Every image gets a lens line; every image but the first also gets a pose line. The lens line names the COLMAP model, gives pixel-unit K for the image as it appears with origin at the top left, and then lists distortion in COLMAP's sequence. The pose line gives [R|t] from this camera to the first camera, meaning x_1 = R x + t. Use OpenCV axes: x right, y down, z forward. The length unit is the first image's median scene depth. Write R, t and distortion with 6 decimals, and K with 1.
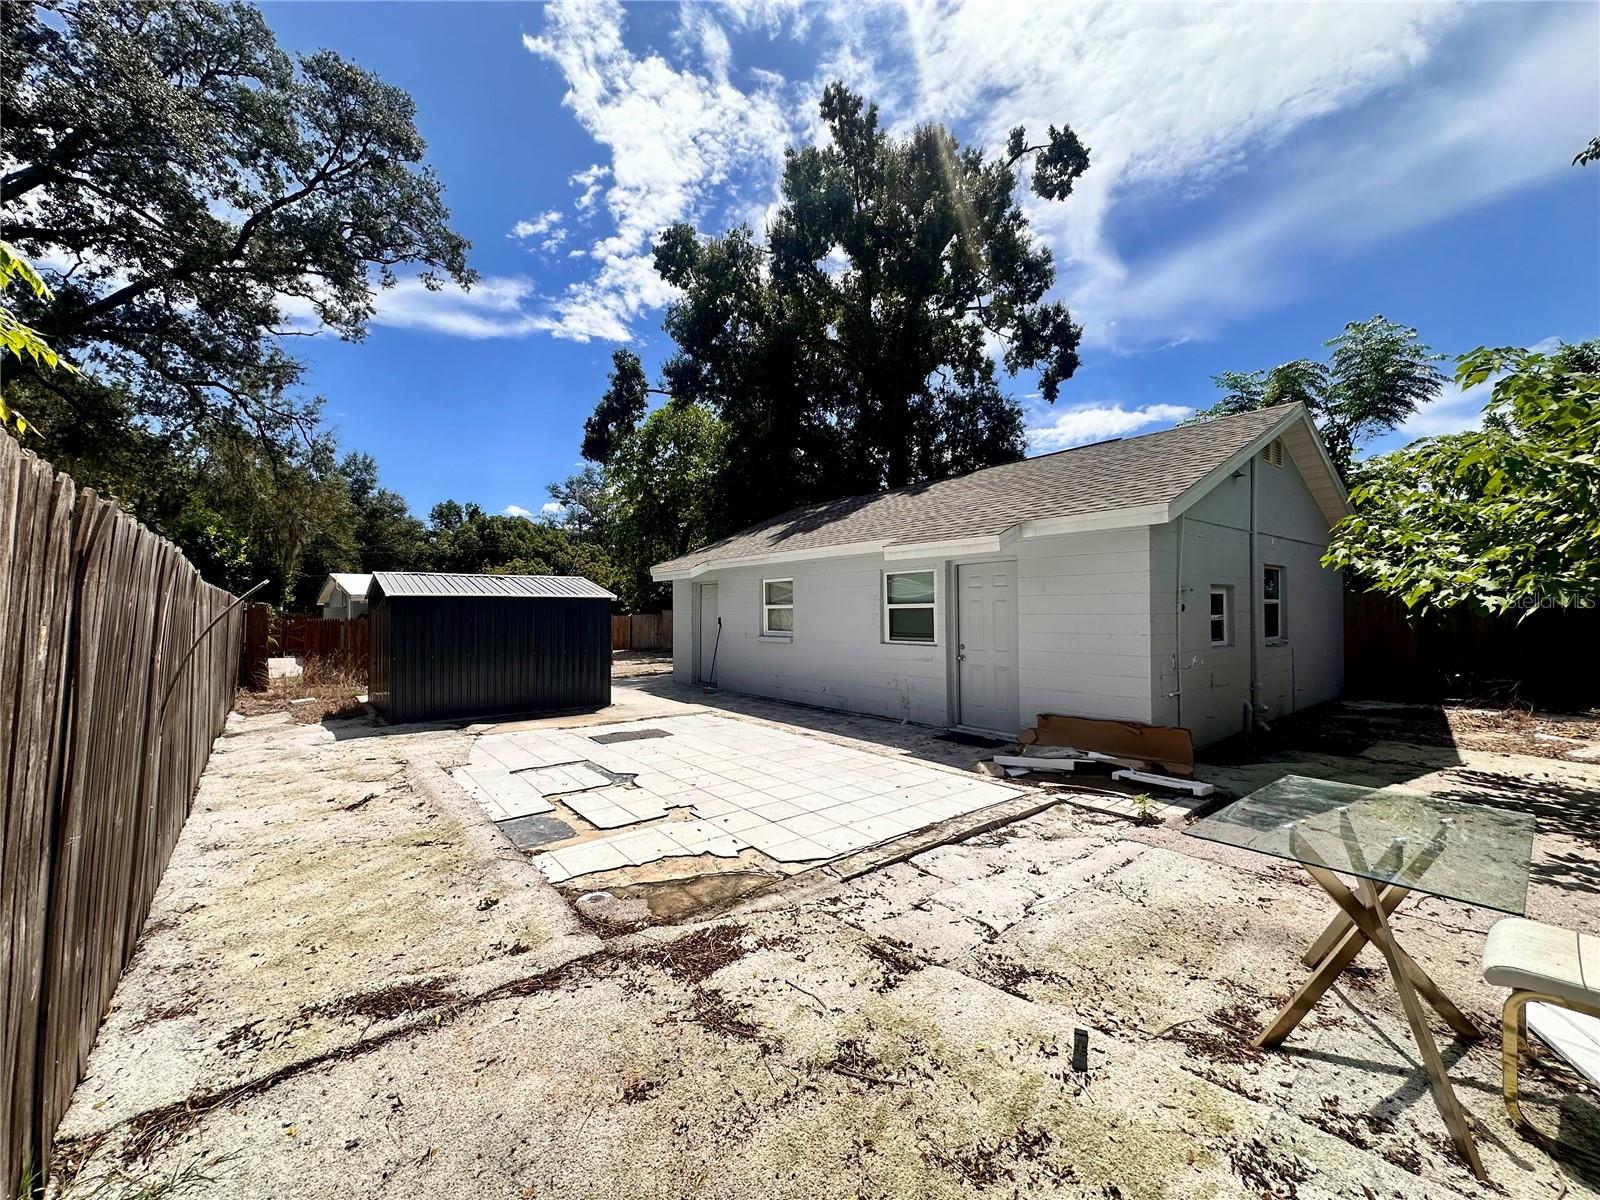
lens RADIAL K [[640.9, 0, 801.1], [0, 640.9, 600.2], [0, 0, 1]] dist [-0.004870, 0.000526]
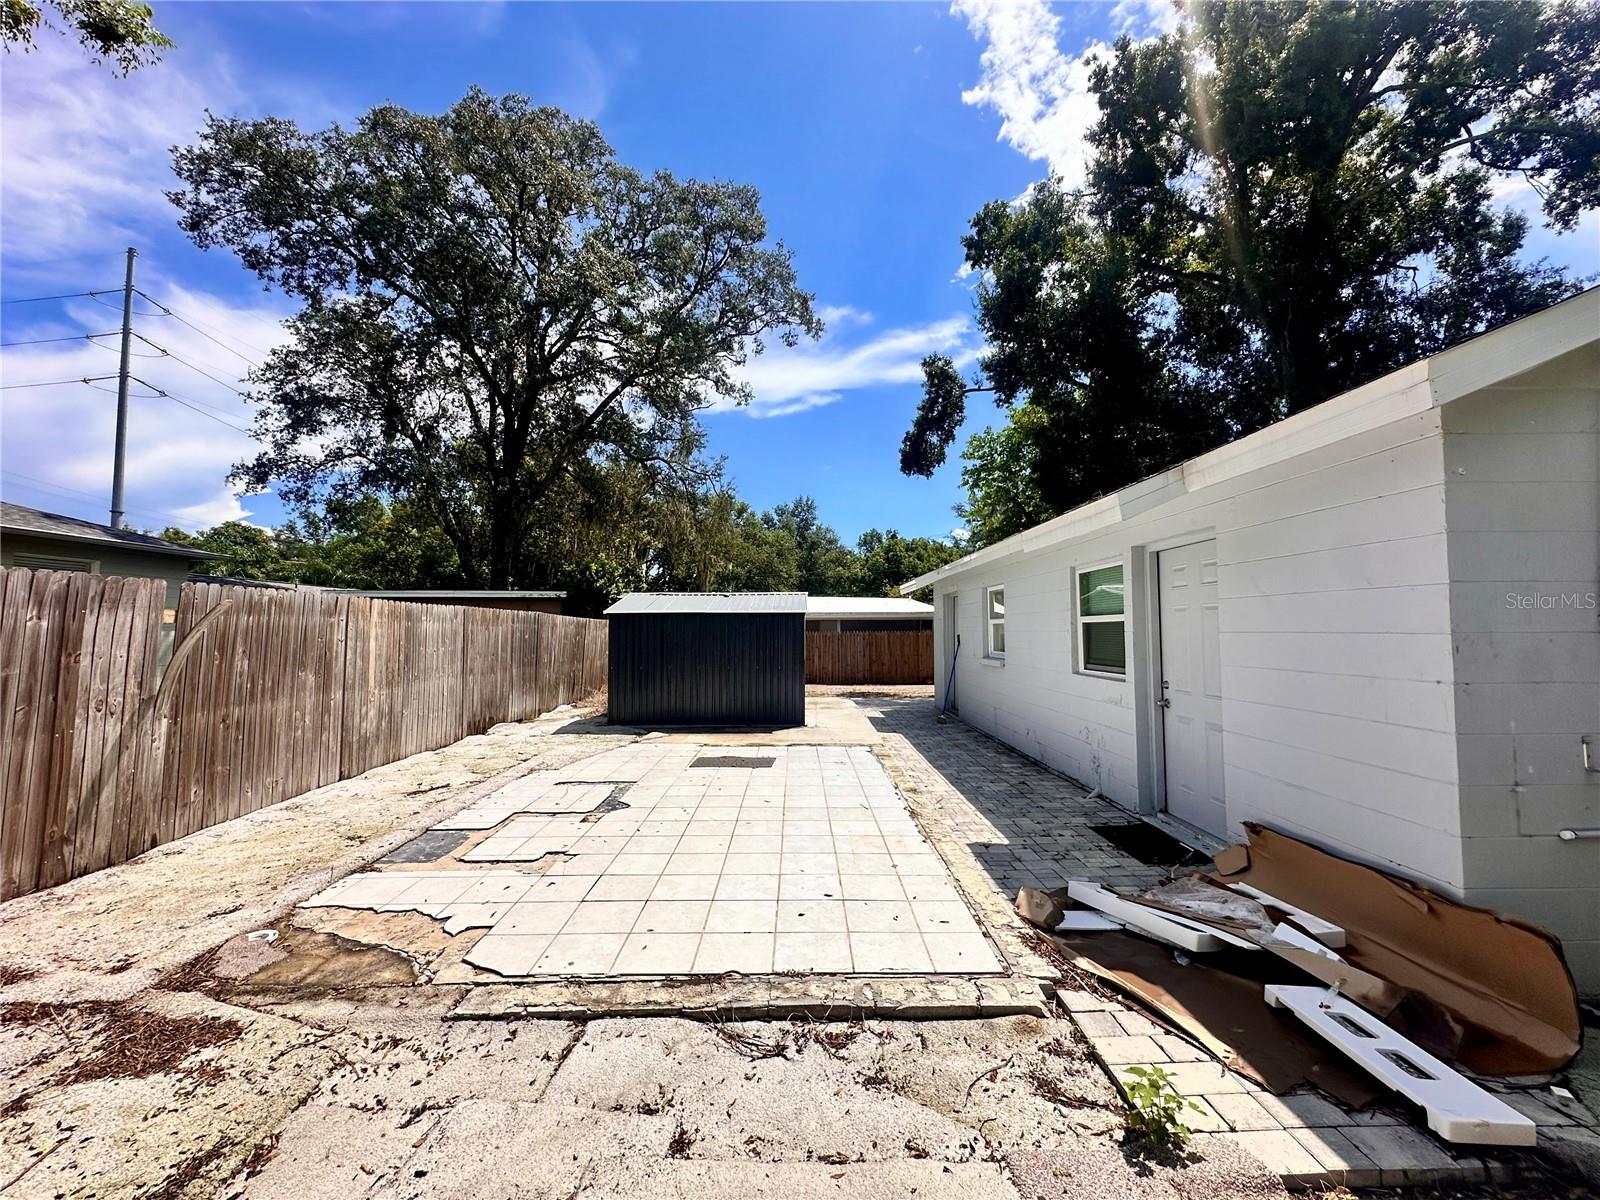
lens RADIAL K [[640.9, 0, 801.1], [0, 640.9, 600.2], [0, 0, 1]] dist [-0.004870, 0.000526]
pose [[0.788363, -0.024957, -0.614704, 0.629145], [0.008956, 0.999537, -0.029095, 0.012471], [0.615145, 0.017432, 0.788221, 0.544880]]
